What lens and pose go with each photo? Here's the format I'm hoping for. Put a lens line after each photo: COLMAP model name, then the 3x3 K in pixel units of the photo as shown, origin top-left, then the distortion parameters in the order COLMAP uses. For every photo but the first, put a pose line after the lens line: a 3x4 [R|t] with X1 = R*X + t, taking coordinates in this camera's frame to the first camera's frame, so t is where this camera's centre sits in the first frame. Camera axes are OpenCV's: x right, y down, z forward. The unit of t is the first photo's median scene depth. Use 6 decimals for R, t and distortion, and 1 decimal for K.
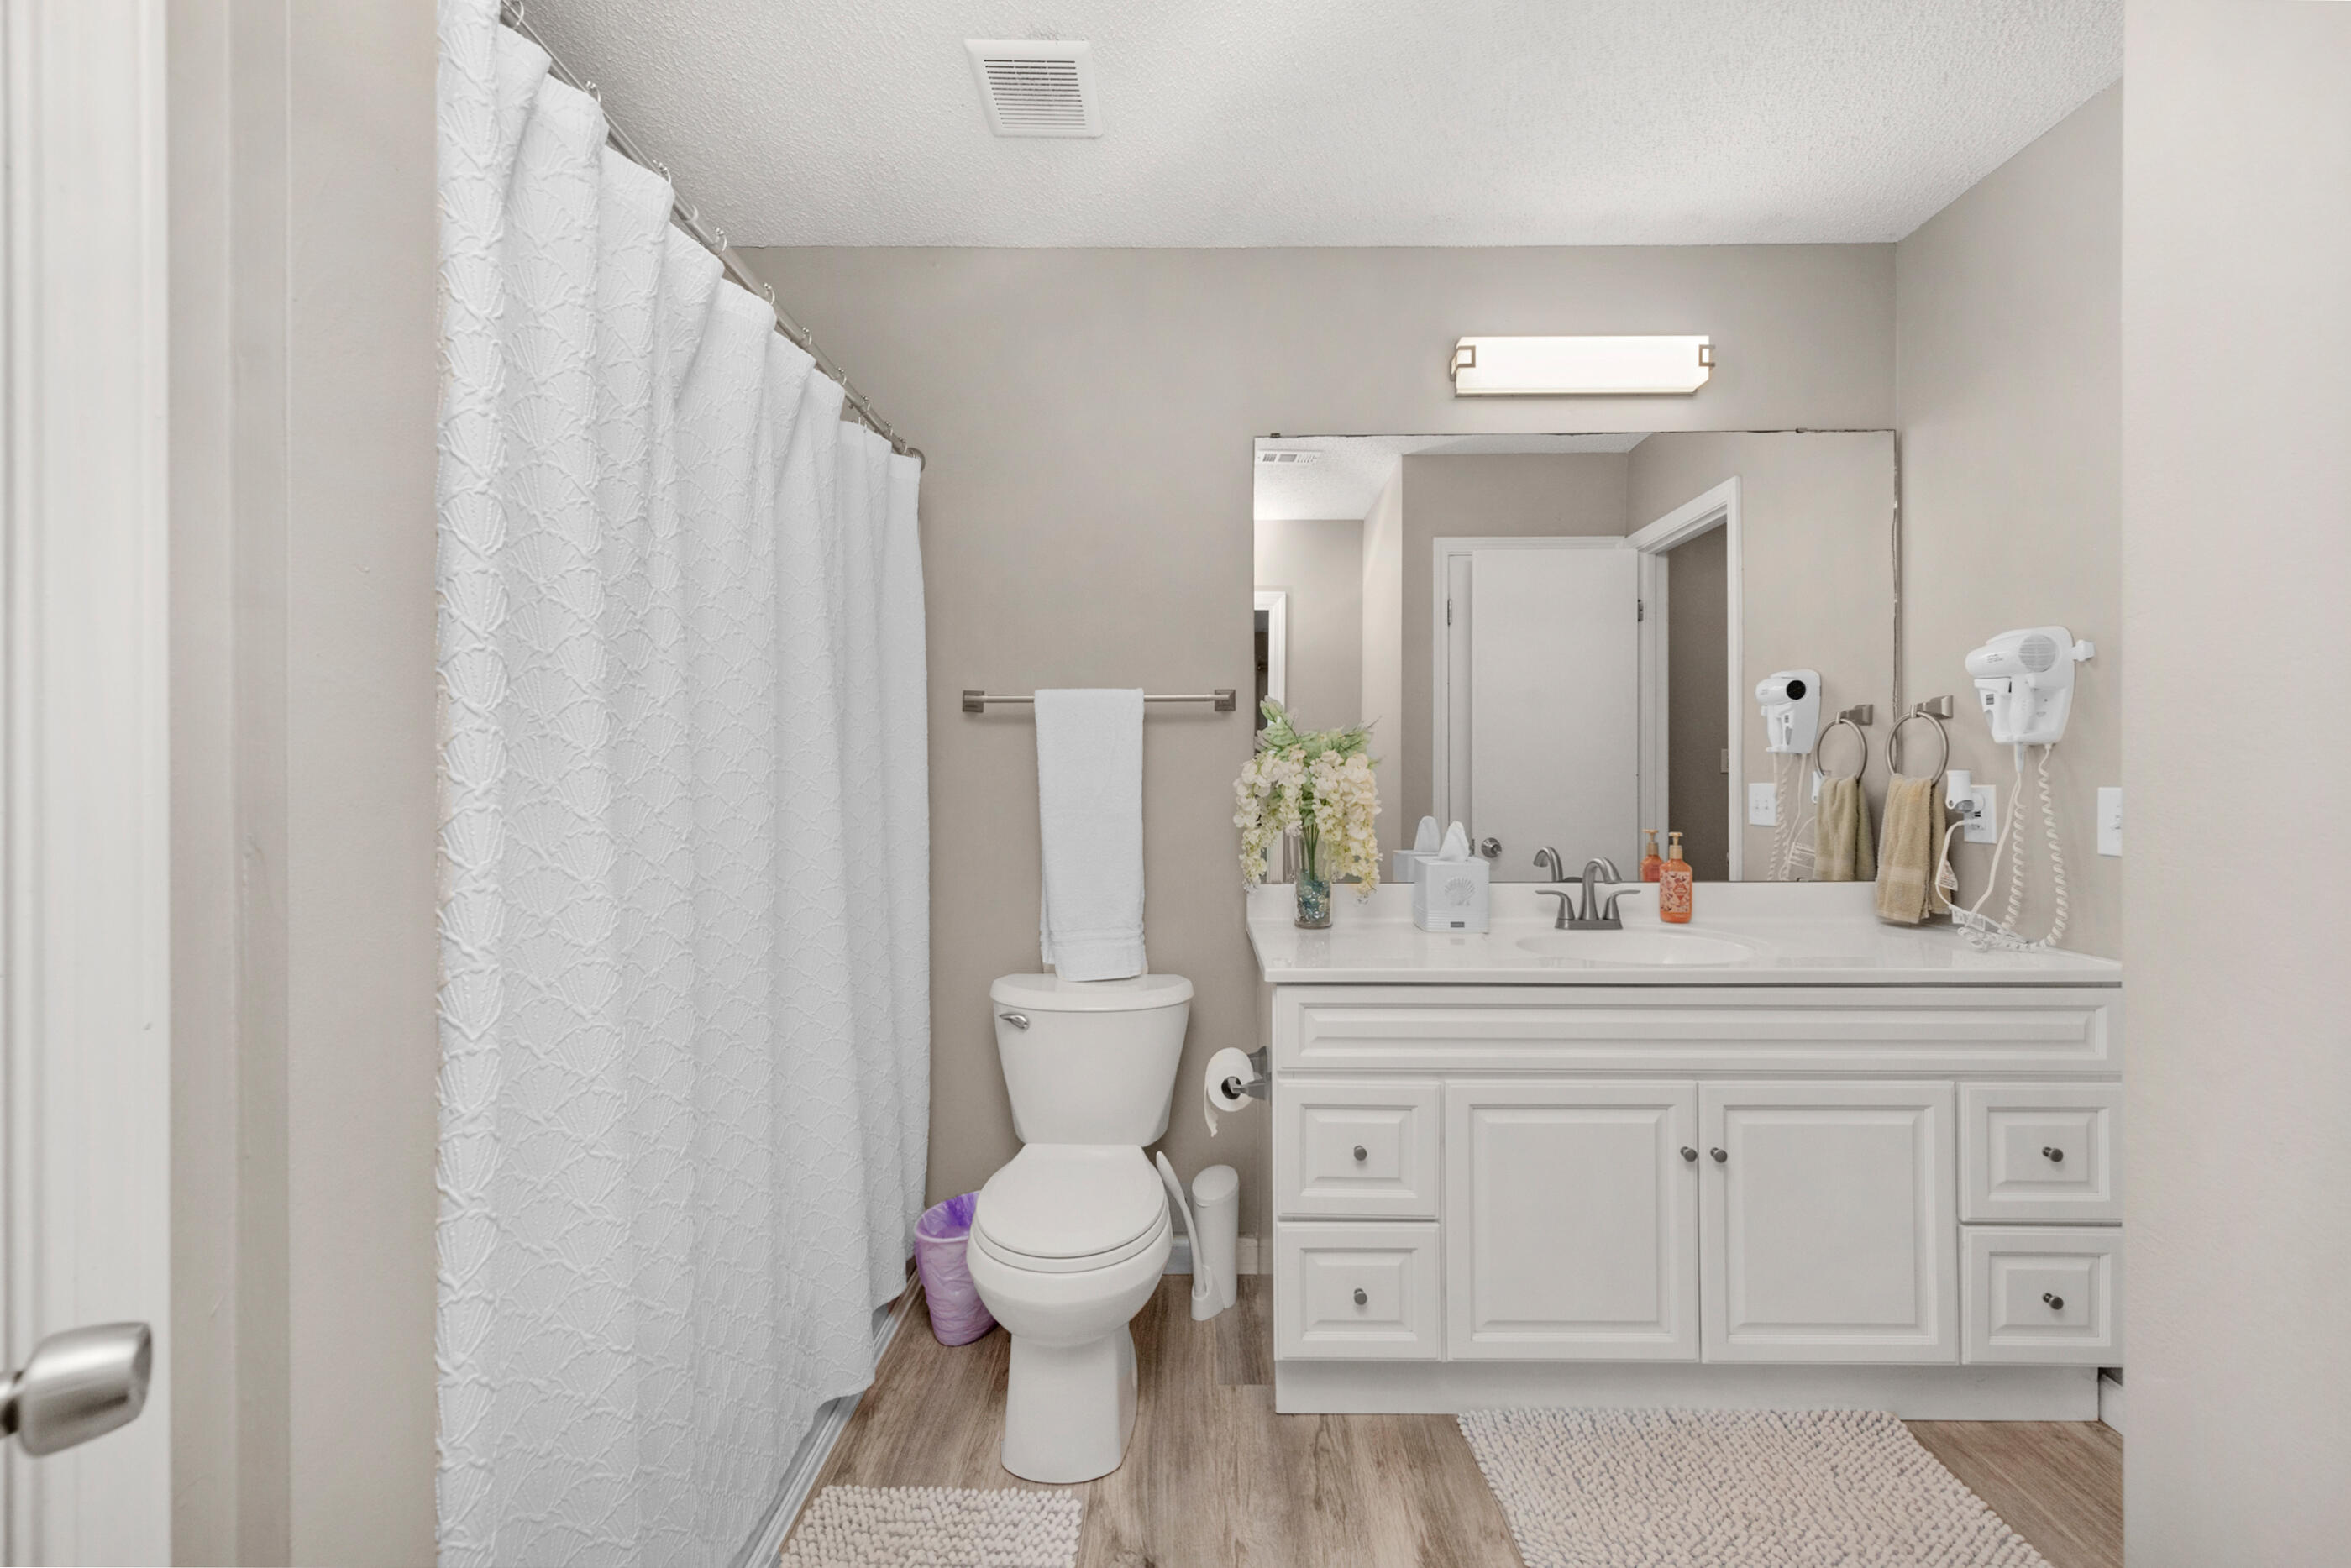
lens RADIAL K [[945.3, 0, 1179.0], [0, 945.3, 774.6], [0, 0, 1]] dist [0.001694, -0.001988]
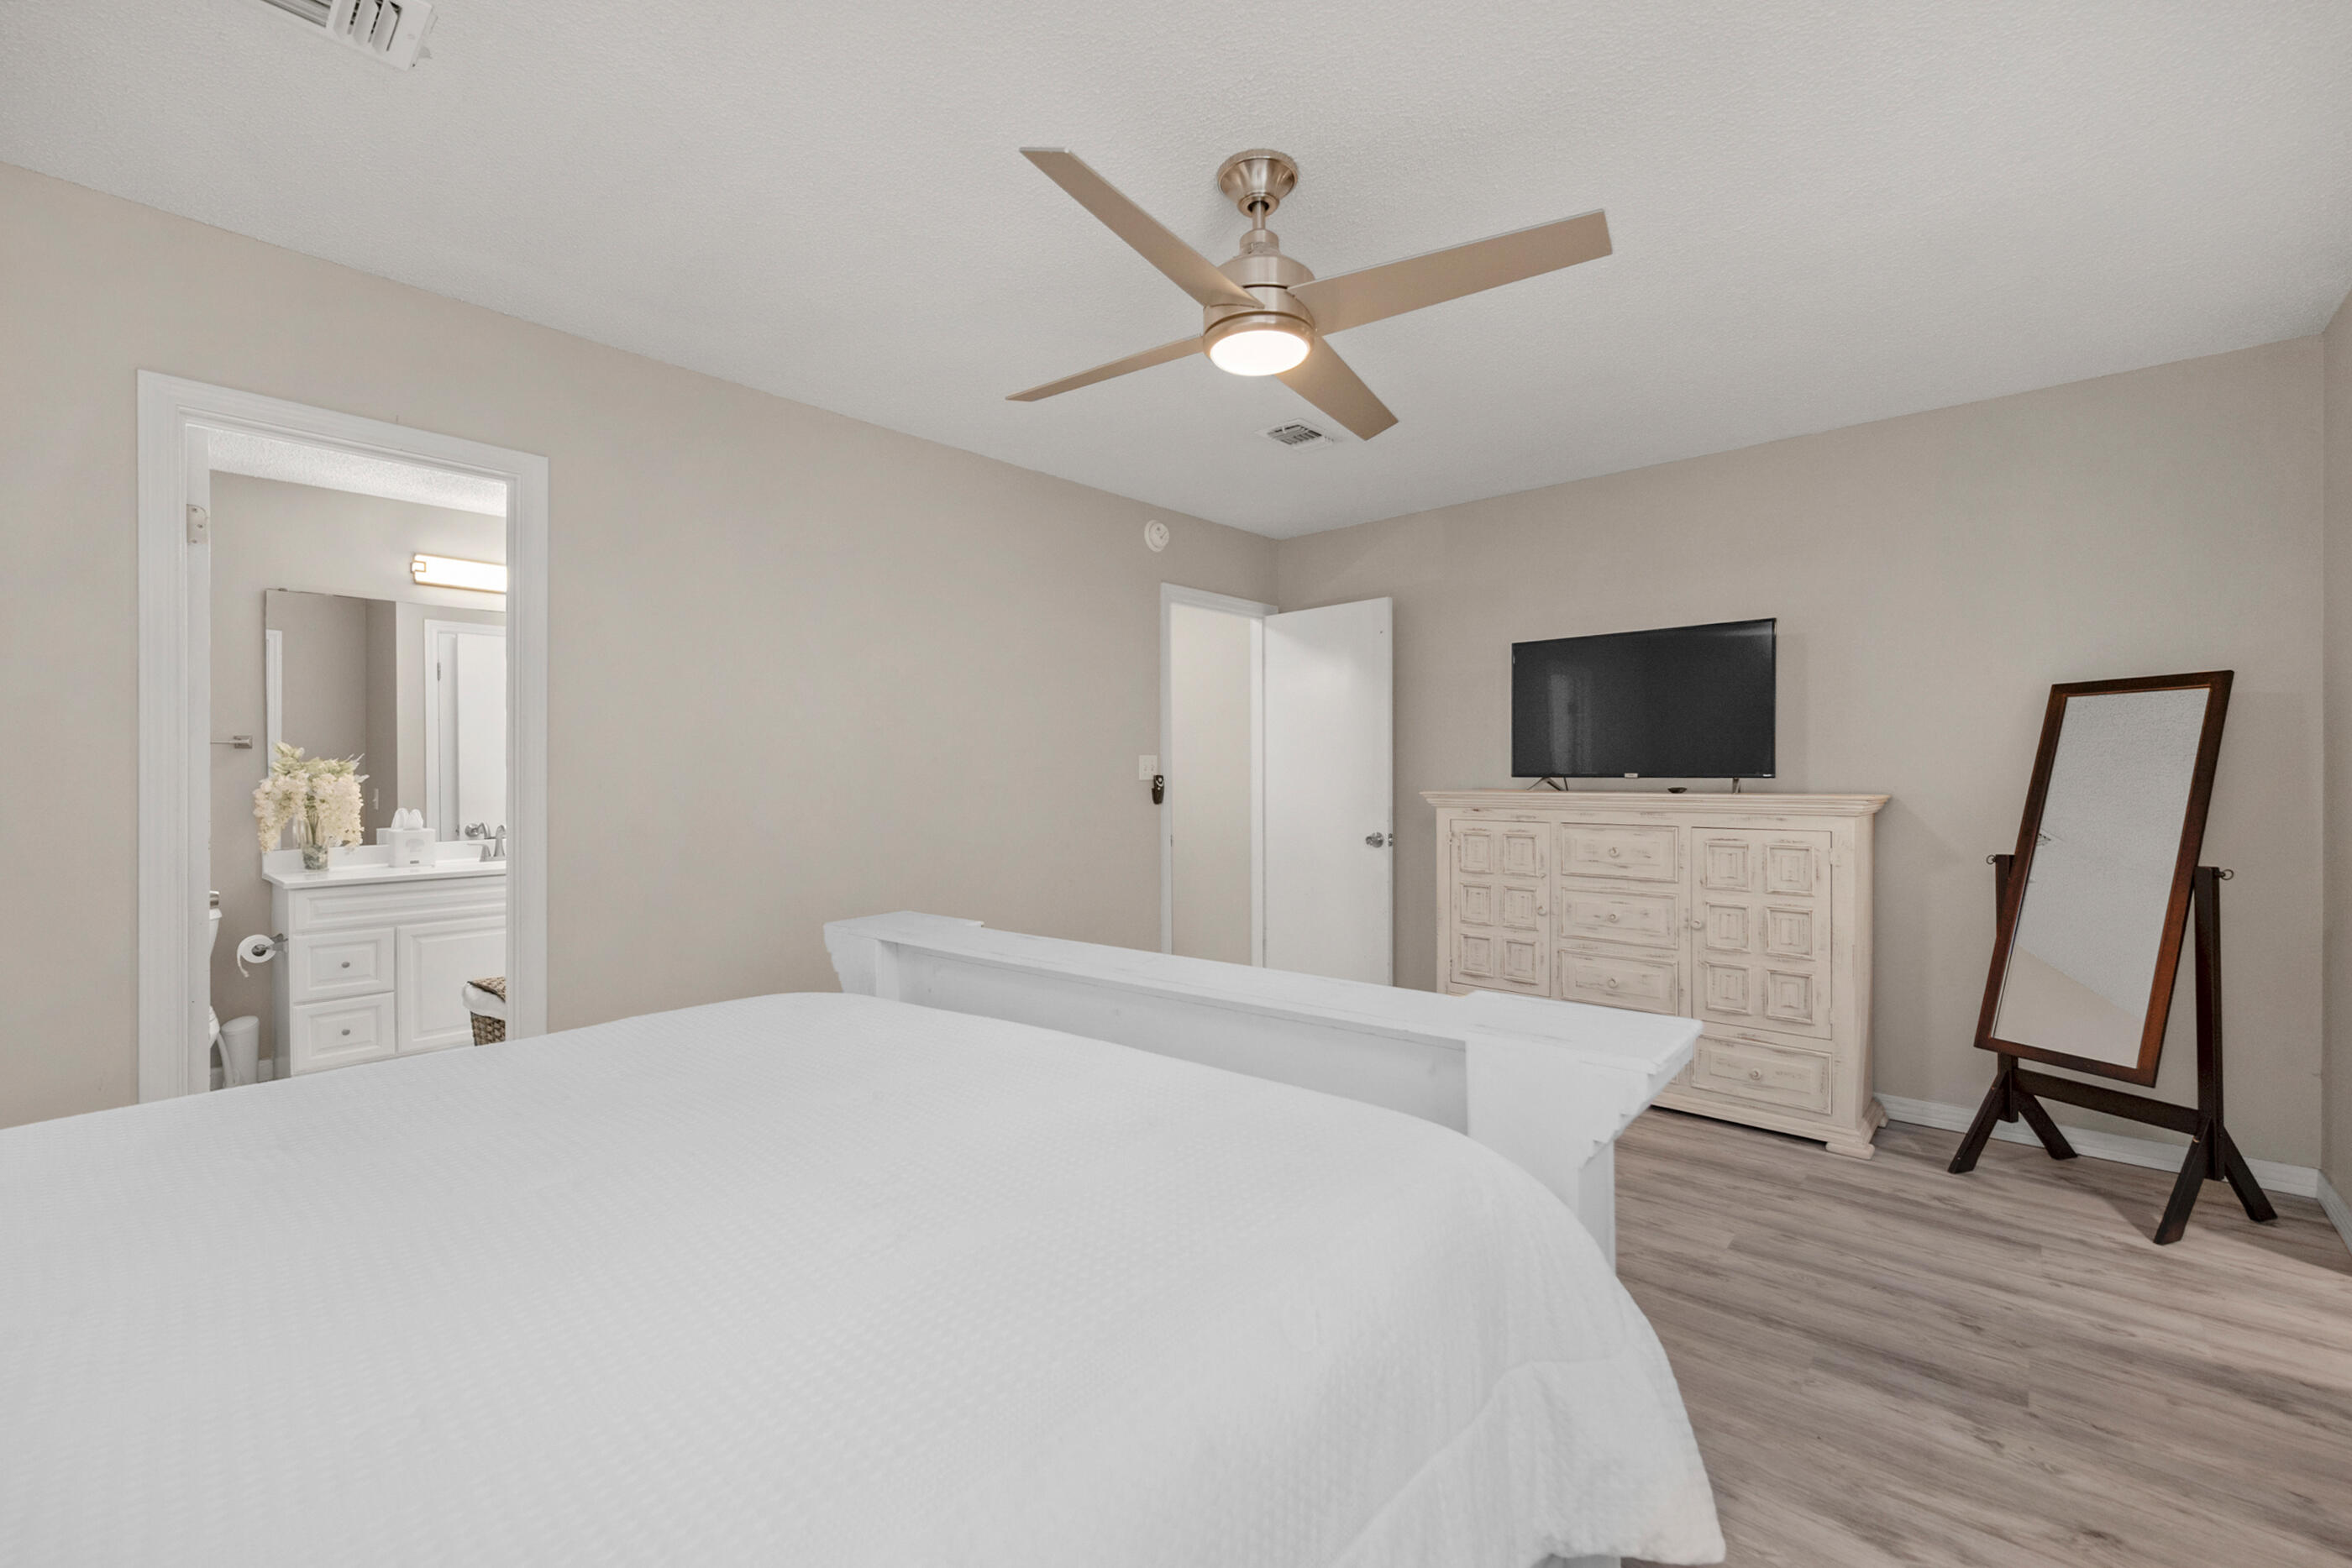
lens RADIAL K [[945.6, 0, 1173.7], [0, 945.6, 774.6], [0, 0, 1]] dist [0.001694, -0.001988]
pose [[0.636566, -0.003956, 0.771212, -0.211508], [0.002377, 0.999992, 0.003167, -0.024625], [-0.771219, -0.000182, 0.636570, -1.447397]]
